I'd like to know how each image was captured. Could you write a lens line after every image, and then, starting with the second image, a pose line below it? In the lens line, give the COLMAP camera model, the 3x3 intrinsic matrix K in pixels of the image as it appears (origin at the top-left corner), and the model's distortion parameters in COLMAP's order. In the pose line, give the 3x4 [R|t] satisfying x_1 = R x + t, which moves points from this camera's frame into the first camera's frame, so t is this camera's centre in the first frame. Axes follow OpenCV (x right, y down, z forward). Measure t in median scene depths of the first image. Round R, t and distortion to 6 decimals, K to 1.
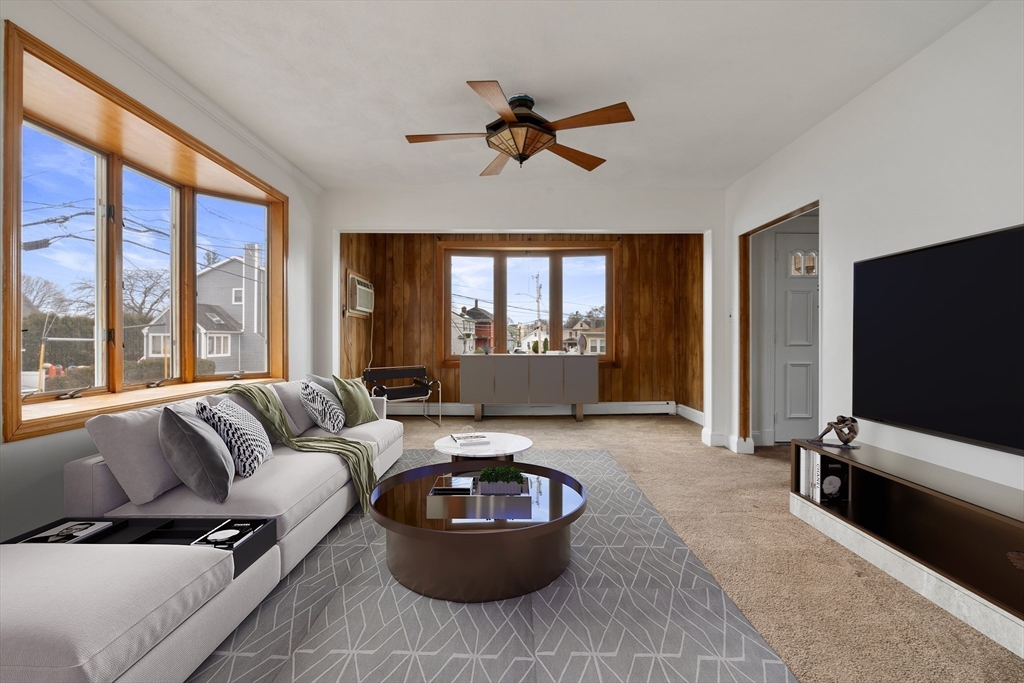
lens RADIAL K [[464.3, 0, 508.7], [0, 464.3, 339.6], [0, 0, 1]] dist [-0.001133, -0.000170]
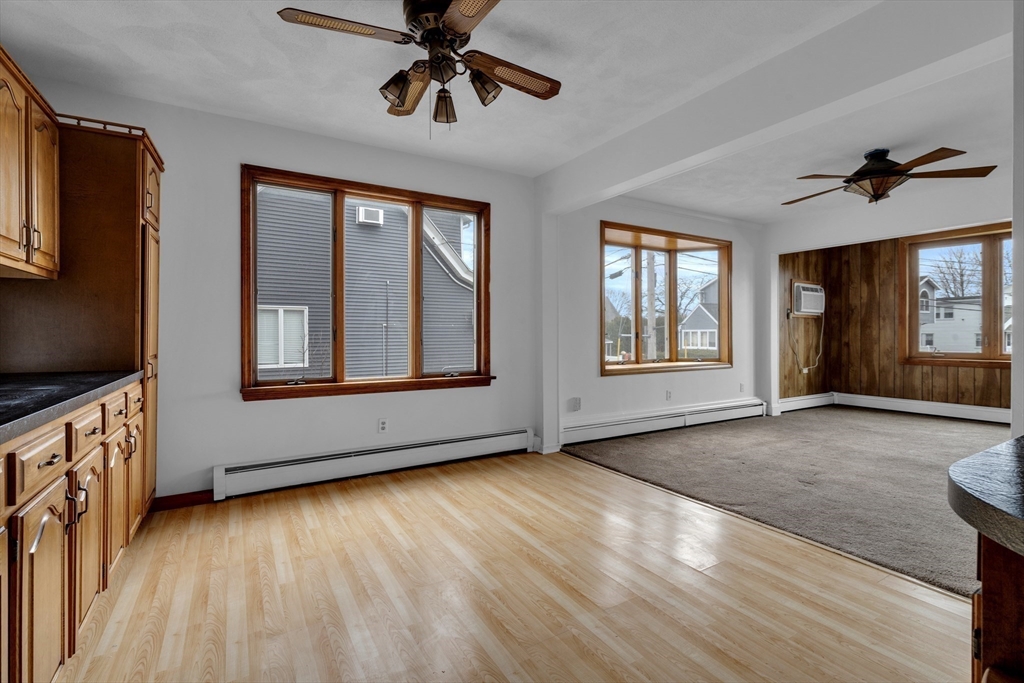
lens RADIAL K [[464.3, 0, 508.7], [0, 464.3, 339.6], [0, 0, 1]] dist [-0.001133, -0.000170]
pose [[0.517415, 0.005817, -0.855715, 0.266611], [0.004683, 0.999943, 0.009629, -0.005725], [0.855722, -0.008990, 0.517358, -0.239481]]
